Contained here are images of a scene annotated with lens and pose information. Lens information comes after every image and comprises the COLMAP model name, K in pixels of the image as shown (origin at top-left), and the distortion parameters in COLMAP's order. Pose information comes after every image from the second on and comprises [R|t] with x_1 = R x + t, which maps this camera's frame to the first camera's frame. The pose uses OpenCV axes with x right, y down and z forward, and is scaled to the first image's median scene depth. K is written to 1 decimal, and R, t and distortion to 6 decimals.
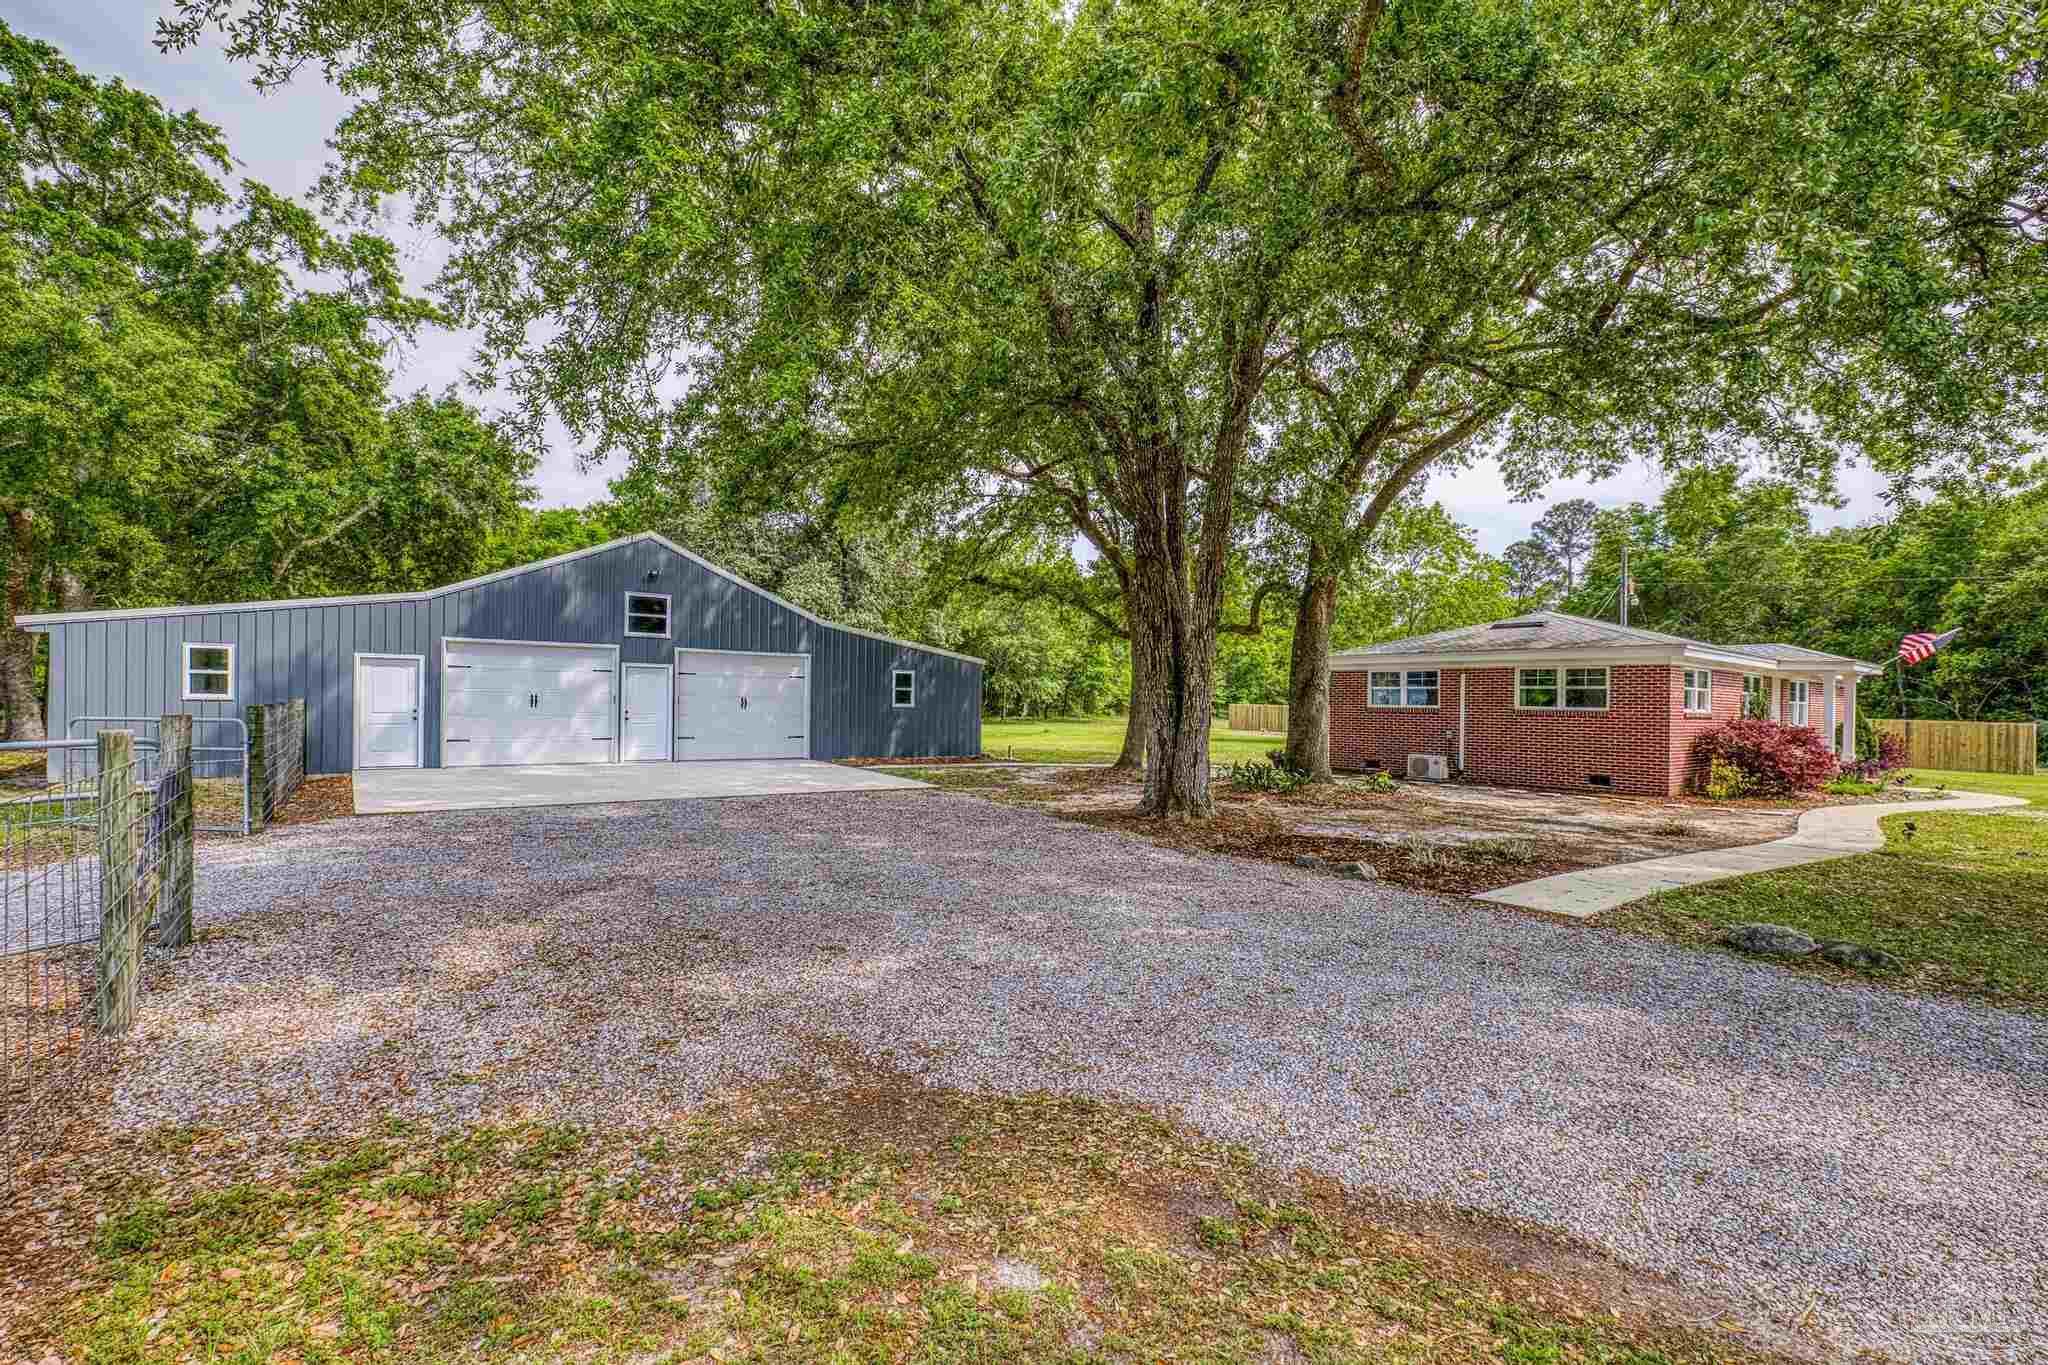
lens RADIAL K [[910.7, 0, 1012.5], [0, 910.7, 688.9], [0, 0, 1]] dist [0.002807, 0.001503]
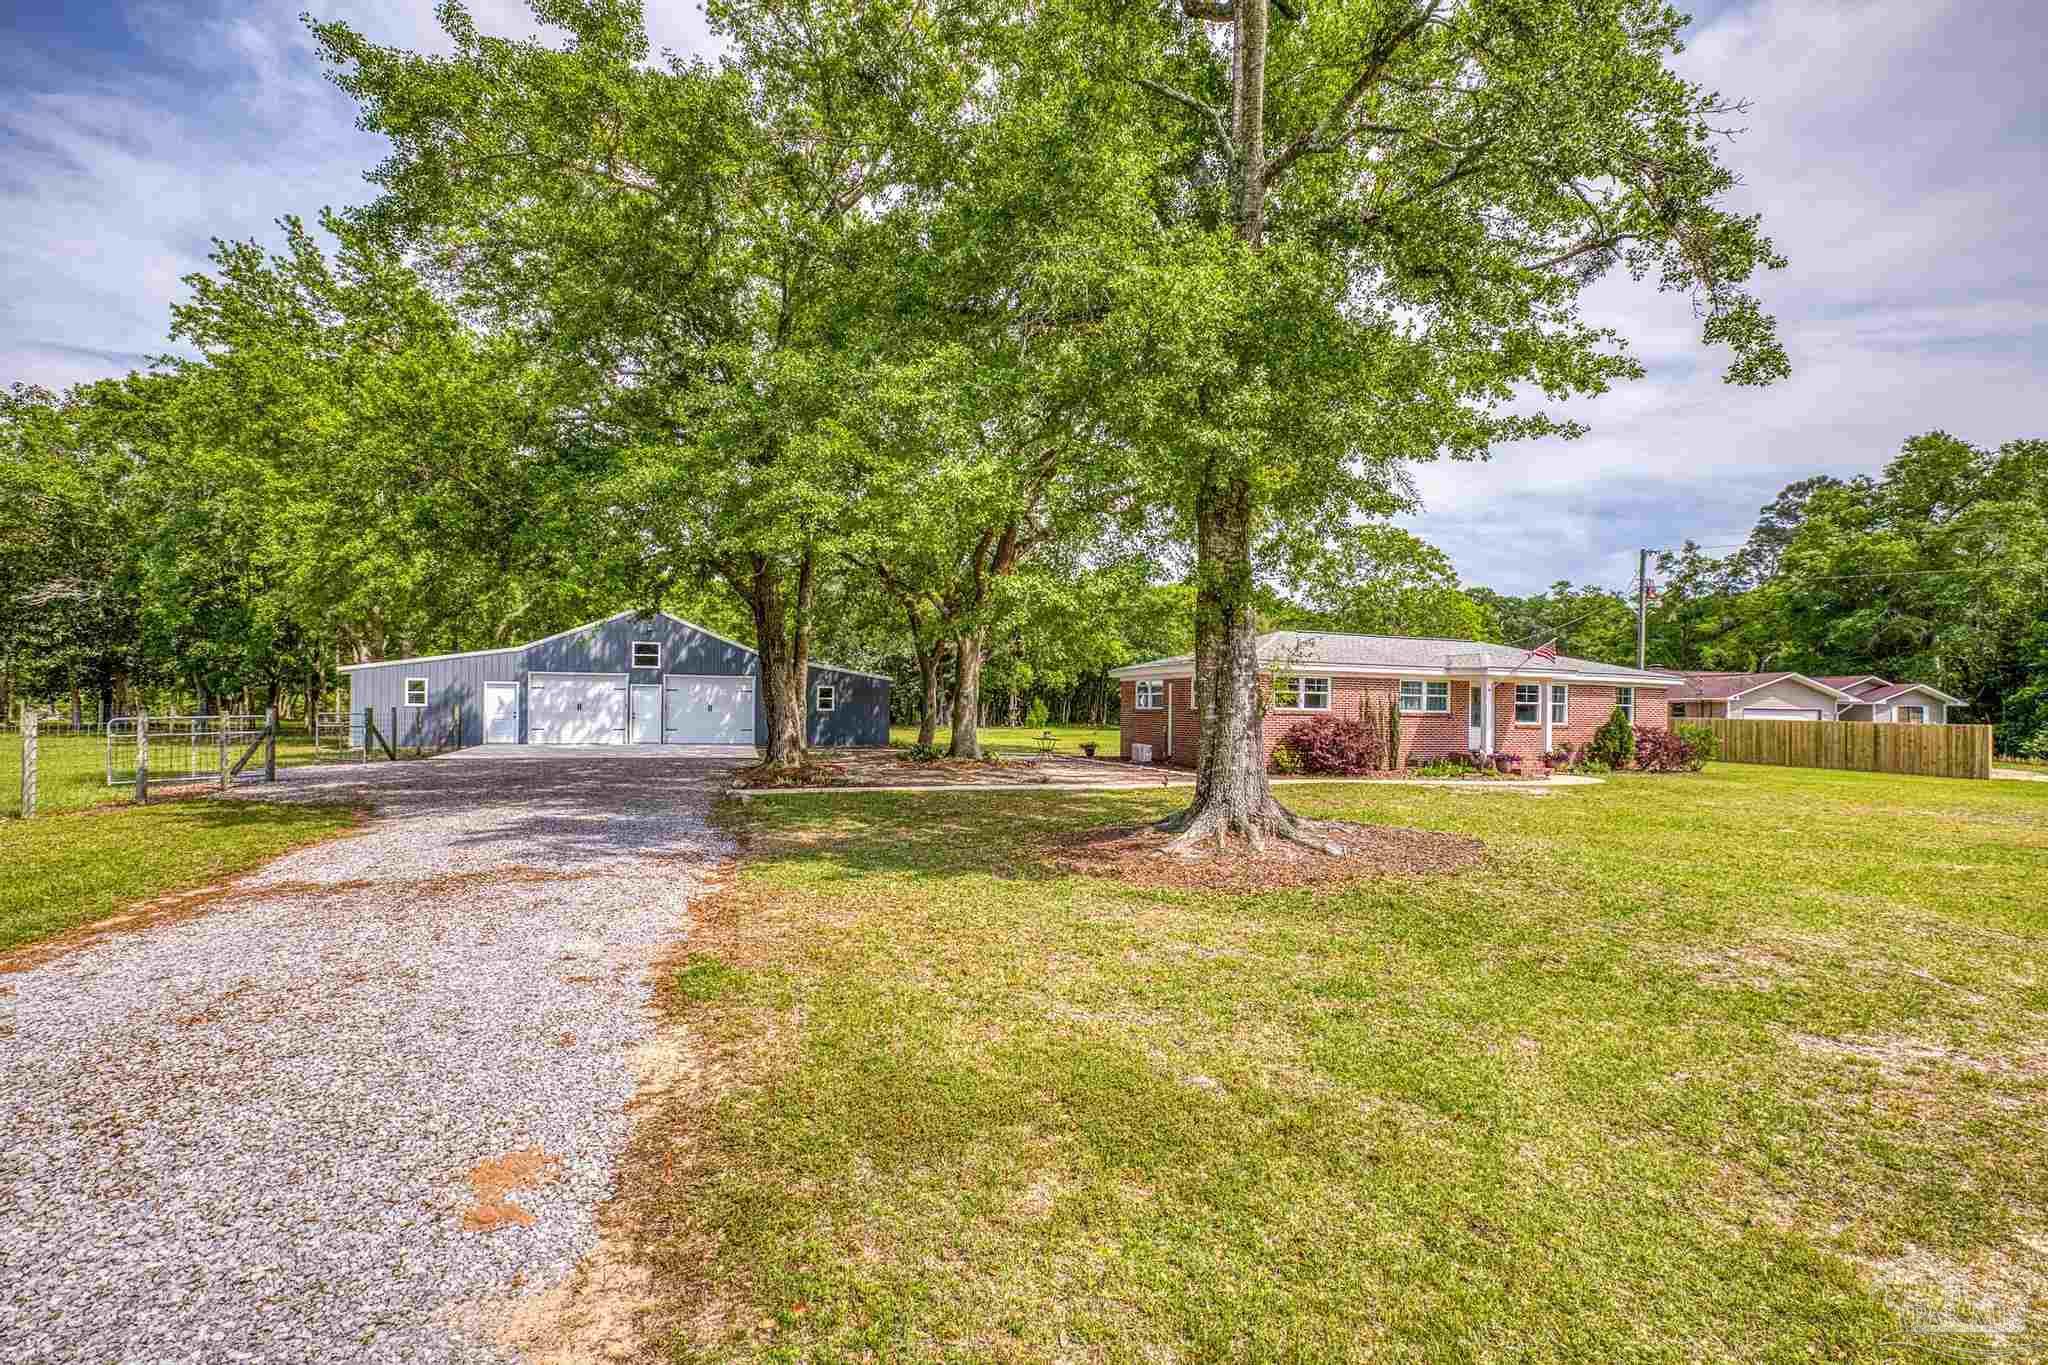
lens RADIAL K [[910.7, 0, 1016.7], [0, 910.7, 698.2], [0, 0, 1]] dist [0.002807, 0.001503]
pose [[0.947605, -0.008333, -0.319335, 0.690565], [0.007726, 0.999965, -0.003165, 0.007403], [0.319350, 0.000532, 0.947637, -0.316640]]
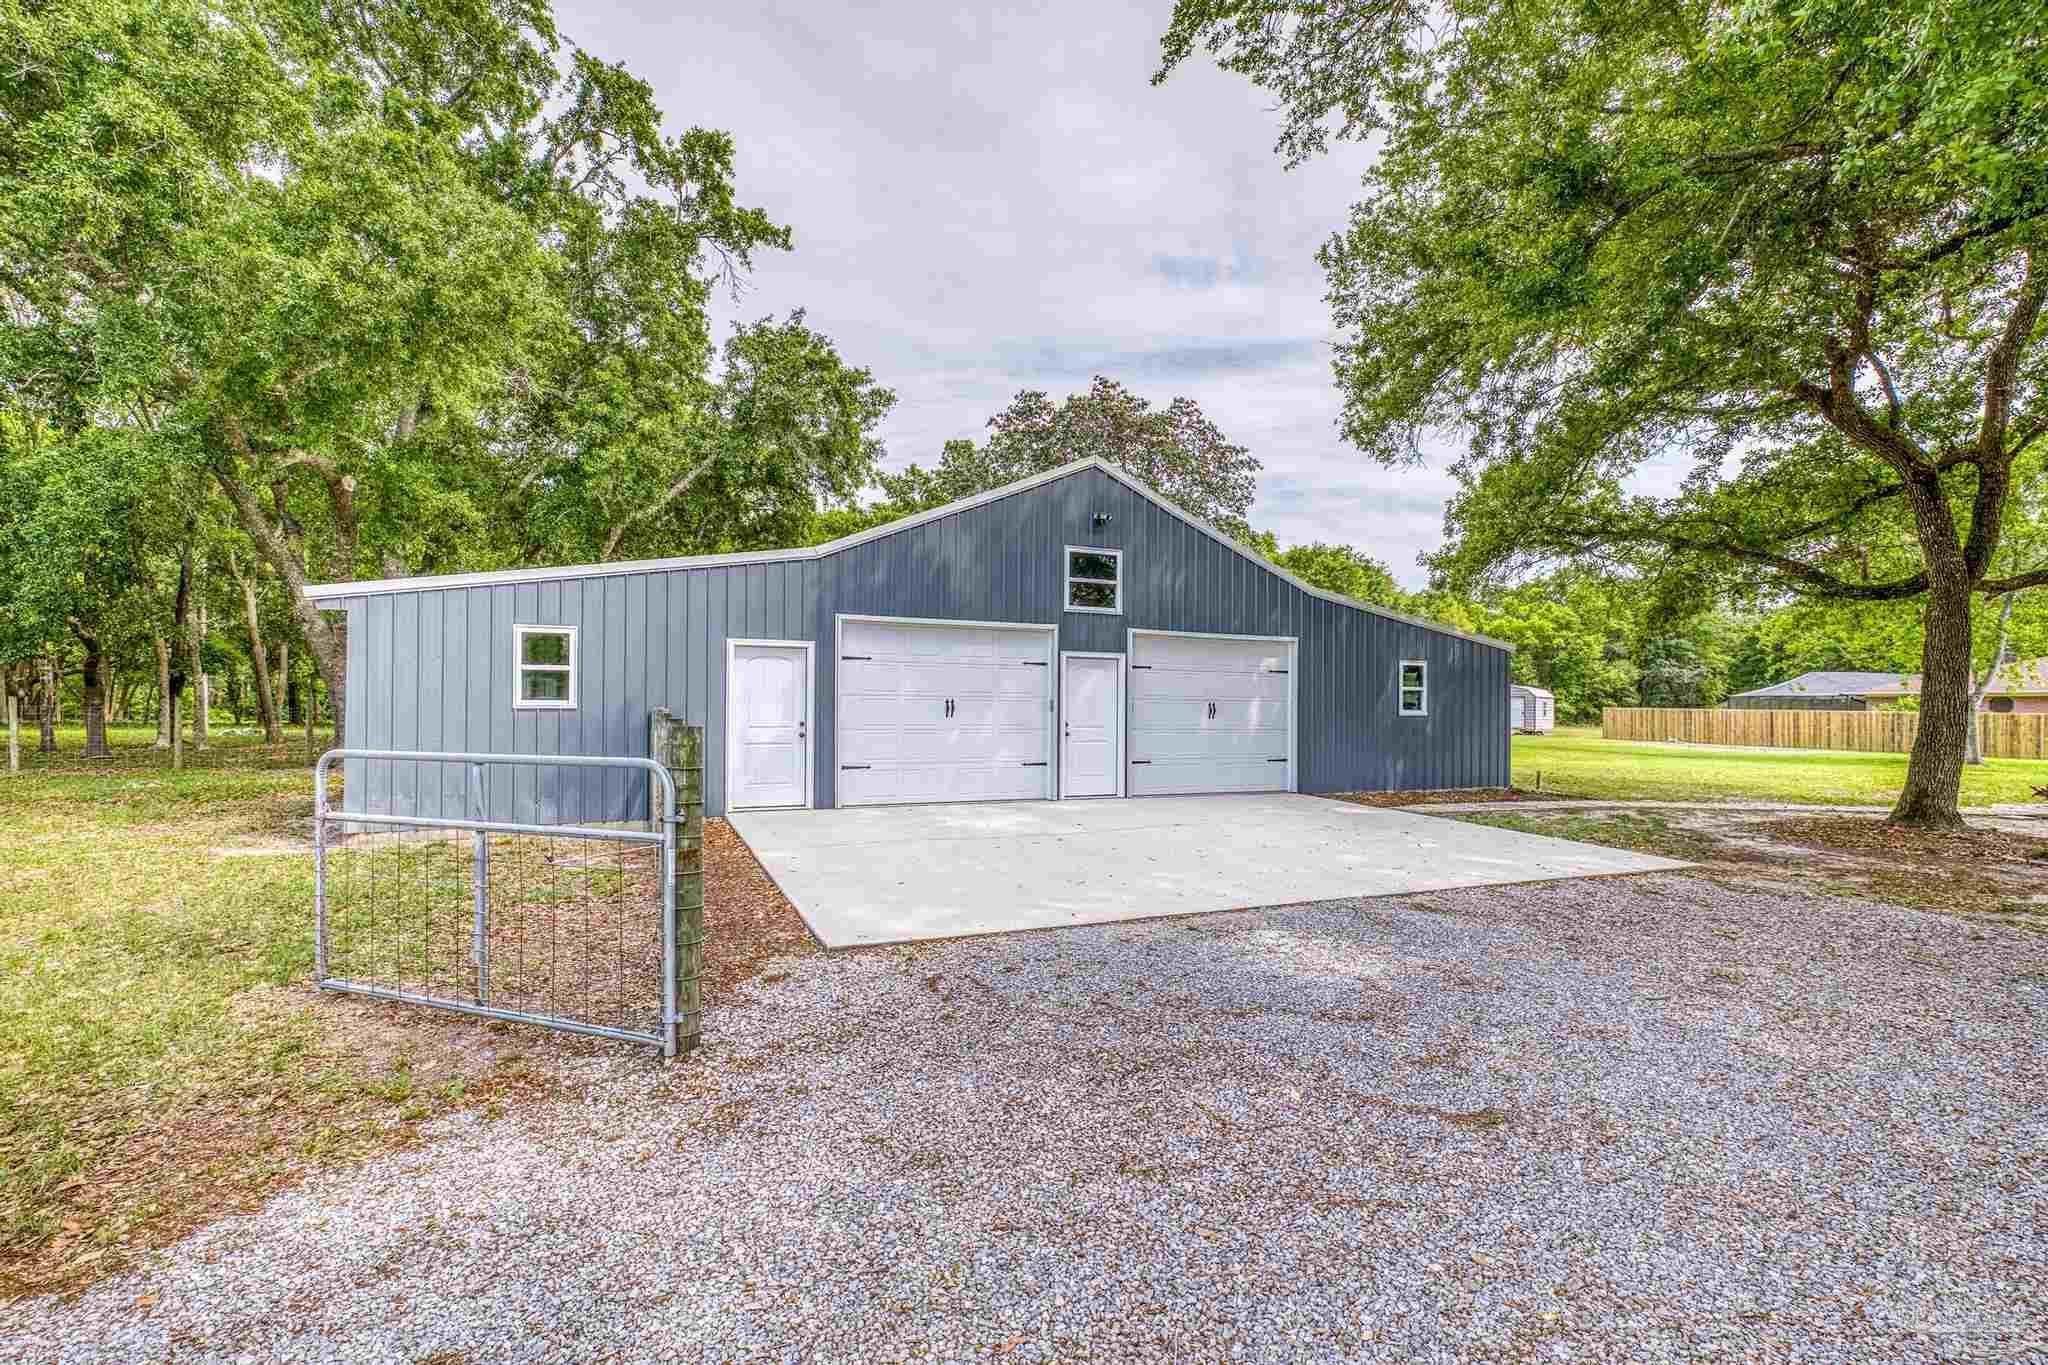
lens RADIAL K [[910.7, 0, 1021.3], [0, 910.7, 679.3], [0, 0, 1]] dist [0.002807, 0.001503]
pose [[0.977056, -0.010140, -0.212741, -0.279376], [0.007065, 0.999859, -0.015212, 0.002137], [0.212866, 0.013360, 0.976990, 0.296222]]
